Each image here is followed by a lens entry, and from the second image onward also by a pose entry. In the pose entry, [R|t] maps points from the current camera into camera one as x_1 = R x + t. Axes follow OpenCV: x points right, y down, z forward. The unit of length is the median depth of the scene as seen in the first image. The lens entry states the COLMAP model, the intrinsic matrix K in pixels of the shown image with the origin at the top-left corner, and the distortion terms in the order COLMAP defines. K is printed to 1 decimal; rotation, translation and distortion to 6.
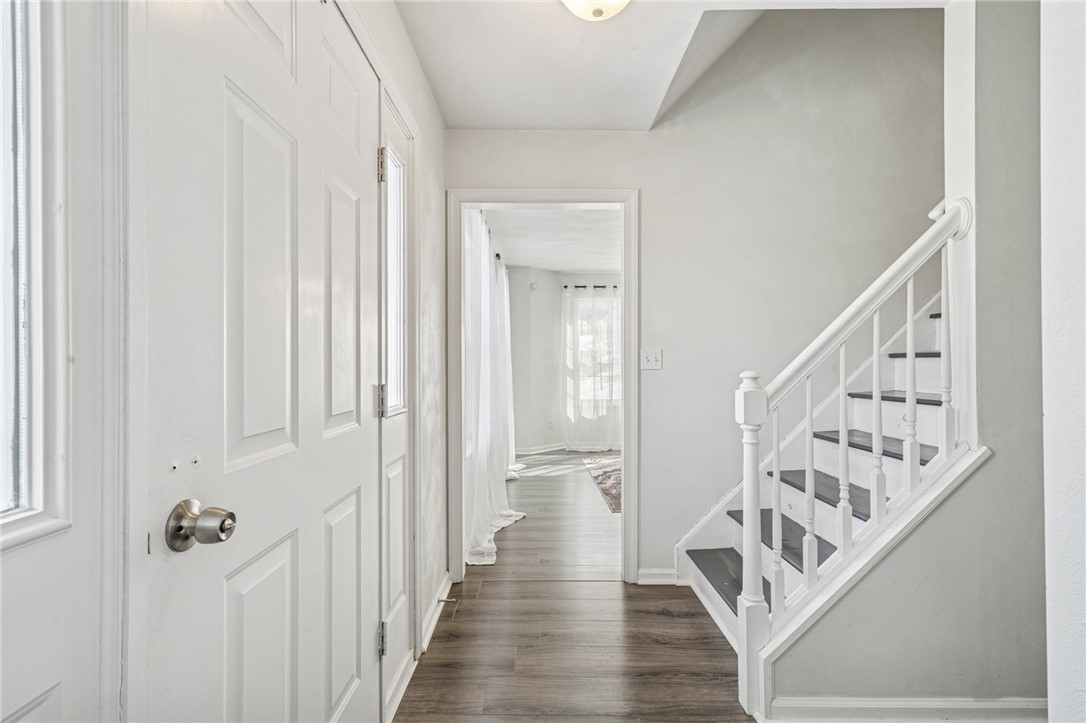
lens RADIAL K [[484.9, 0, 541.8], [0, 484.9, 362.7], [0, 0, 1]] dist [0.000199, 0.000012]
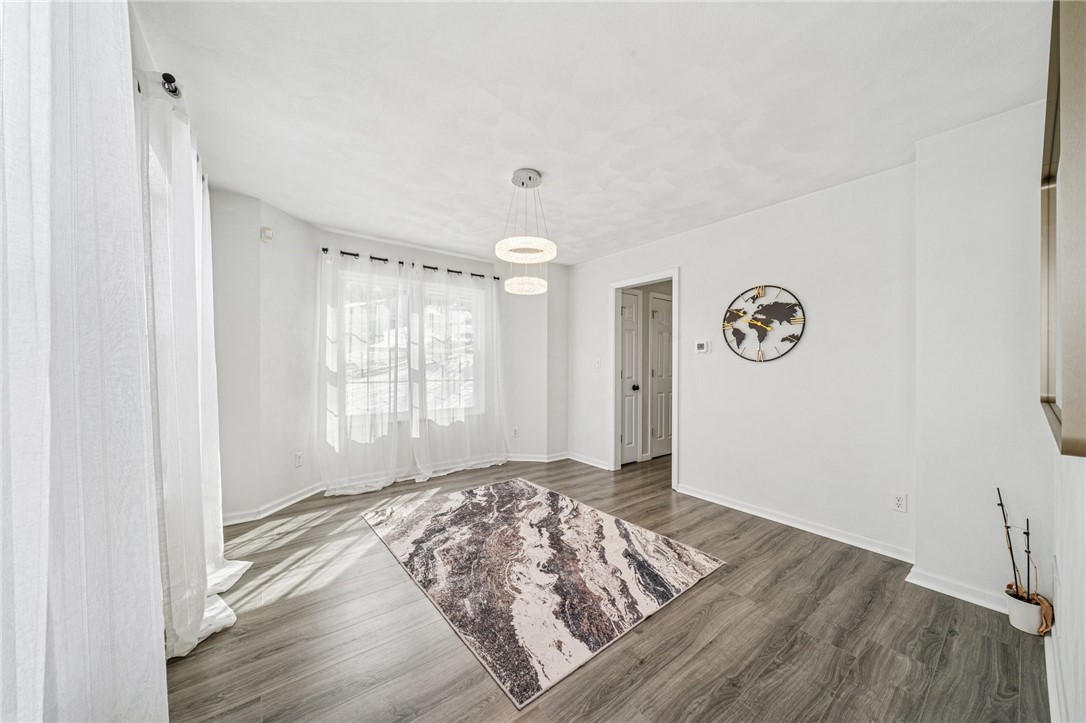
lens RADIAL K [[376.0, 0, 550.5], [0, 376.0, 359.2], [0, 0, 1]] dist [-0.004093, 0.000303]
pose [[0.788857, 0.008109, 0.614523, -0.023827], [-0.004109, 0.999960, -0.007921, -0.002516], [-0.614563, 0.003724, 0.788859, 0.414791]]
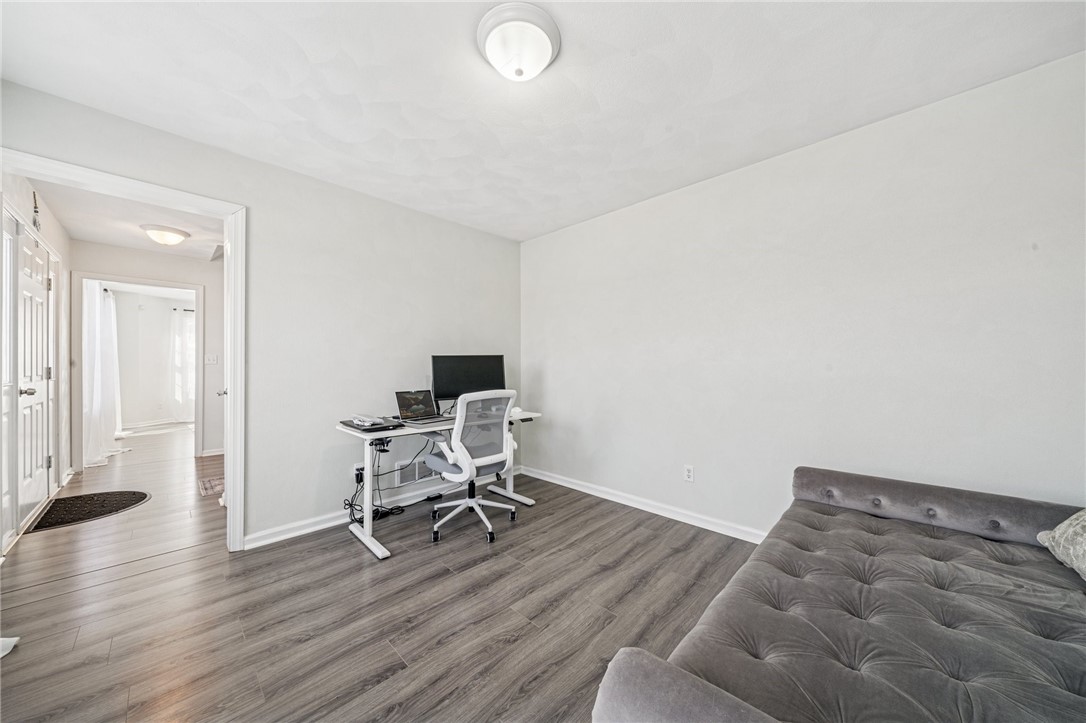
lens RADIAL K [[376.0, 0, 535.7], [0, 376.0, 382.2], [0, 0, 1]] dist [-0.004093, 0.000303]
pose [[0.710062, 0.003581, 0.704130, 0.029466], [-0.029139, 0.999280, 0.024302, 0.000012], [-0.703536, -0.037774, 0.709655, -0.558148]]
